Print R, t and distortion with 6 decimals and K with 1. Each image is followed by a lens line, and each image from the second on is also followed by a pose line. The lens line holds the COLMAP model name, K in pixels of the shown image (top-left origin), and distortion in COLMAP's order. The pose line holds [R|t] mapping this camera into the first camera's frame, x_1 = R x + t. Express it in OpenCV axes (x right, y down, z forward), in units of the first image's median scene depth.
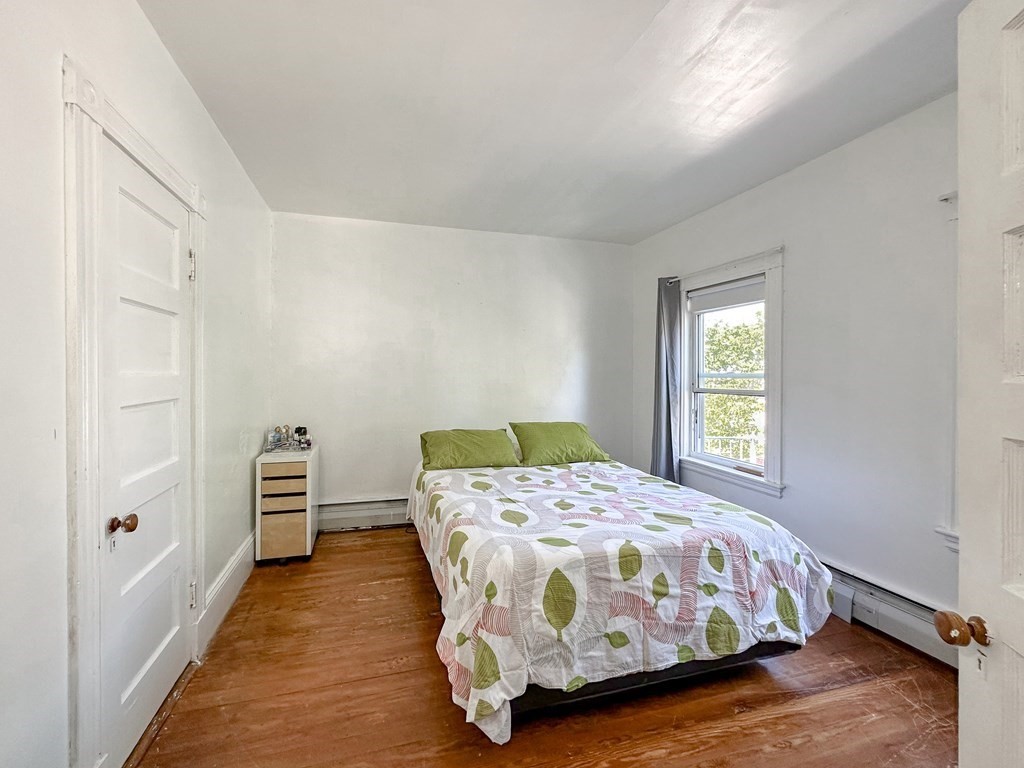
lens RADIAL K [[419.9, 0, 511.4], [0, 419.9, 380.9], [0, 0, 1]] dist [-0.001496, -0.000017]
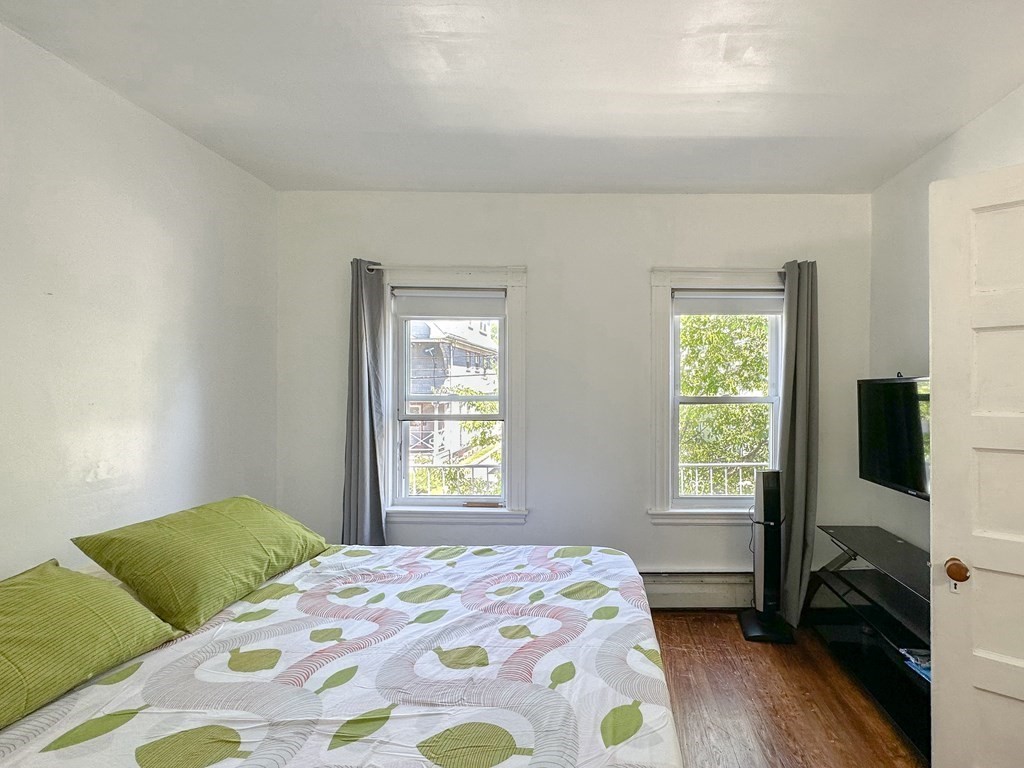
lens RADIAL K [[454.8, 0, 512.0], [0, 454.8, 384.0], [0, 0, 1]] dist [-0.002504, -0.000281]
pose [[0.312721, -0.004236, 0.949836, -0.337037], [0.012627, 0.999920, 0.000303, -0.042720], [-0.949761, 0.011899, 0.312749, 0.632580]]
